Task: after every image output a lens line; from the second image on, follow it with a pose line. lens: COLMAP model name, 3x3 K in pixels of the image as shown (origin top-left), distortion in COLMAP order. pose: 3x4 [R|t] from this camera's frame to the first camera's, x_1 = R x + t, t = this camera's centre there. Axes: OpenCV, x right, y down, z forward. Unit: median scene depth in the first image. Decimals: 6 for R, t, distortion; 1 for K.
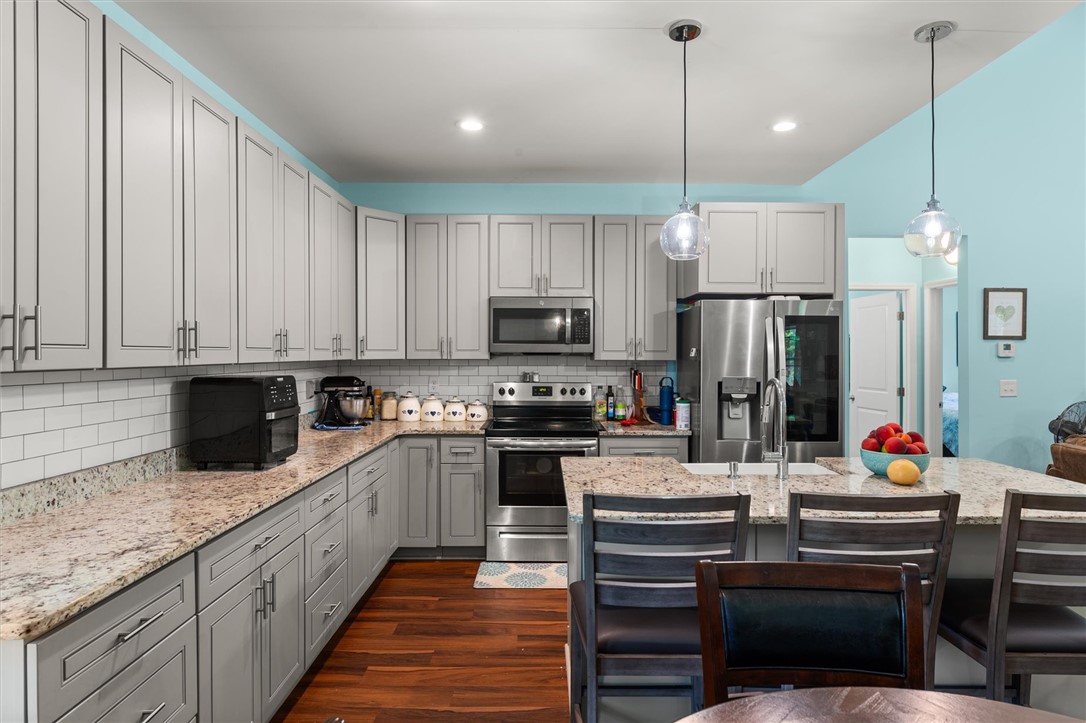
lens RADIAL K [[595.4, 0, 541.0], [0, 595.4, 350.6], [0, 0, 1]] dist [-0.000380, 0.001528]
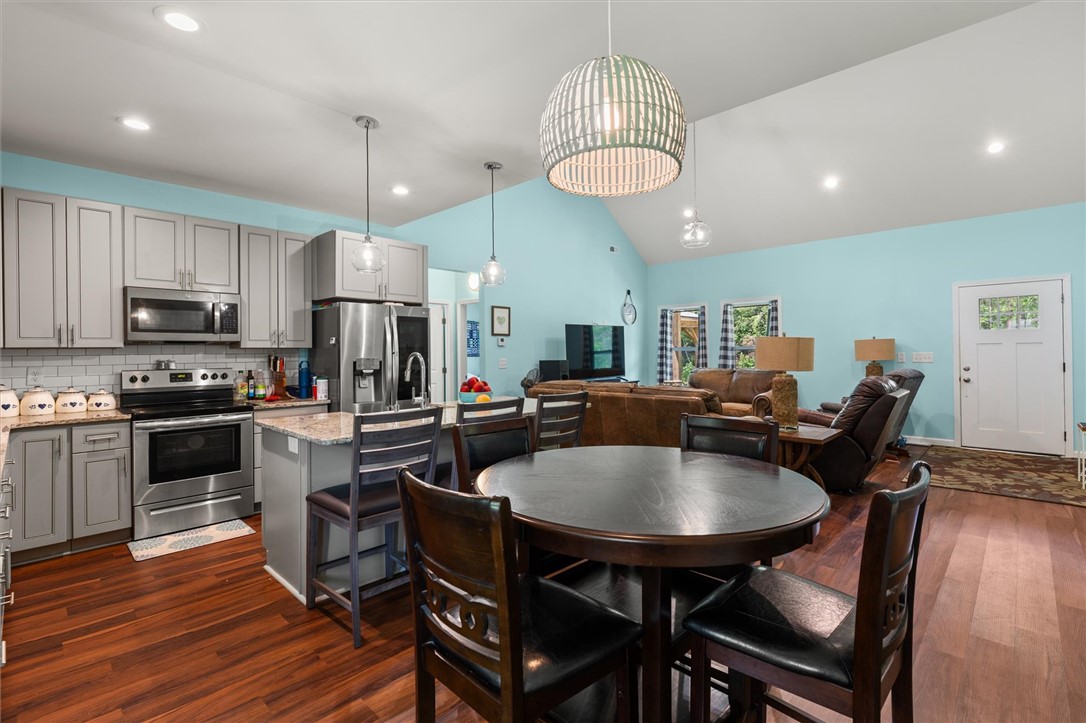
lens RADIAL K [[507.3, 0, 547.9], [0, 507.3, 349.0], [0, 0, 1]] dist [0.000602, 0.000470]
pose [[0.685215, -0.004954, 0.728324, -0.231299], [0.010525, 0.999940, -0.003101, 0.028788], [-0.728265, 0.009790, 0.685226, -0.129180]]
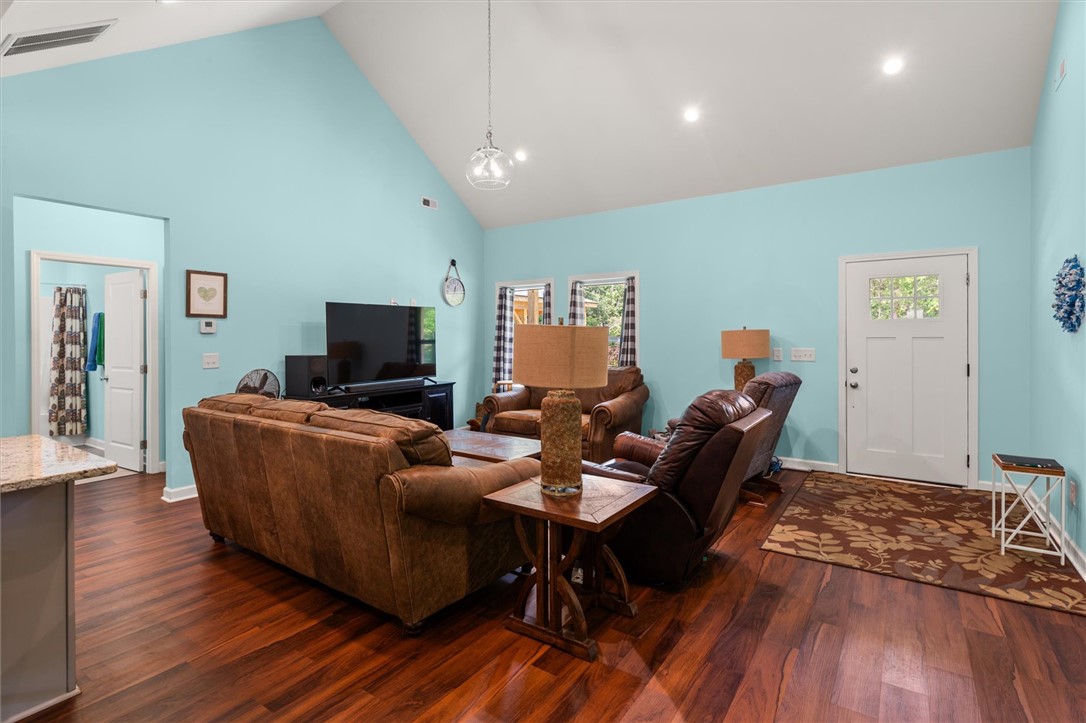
lens RADIAL K [[507.3, 0, 560.6], [0, 507.3, 340.5], [0, 0, 1]] dist [0.000602, 0.000470]
pose [[0.561326, -0.007958, 0.827557, 0.402642], [0.000523, 0.999957, 0.009261, 0.017737], [-0.827595, -0.004766, 0.561306, -0.095404]]
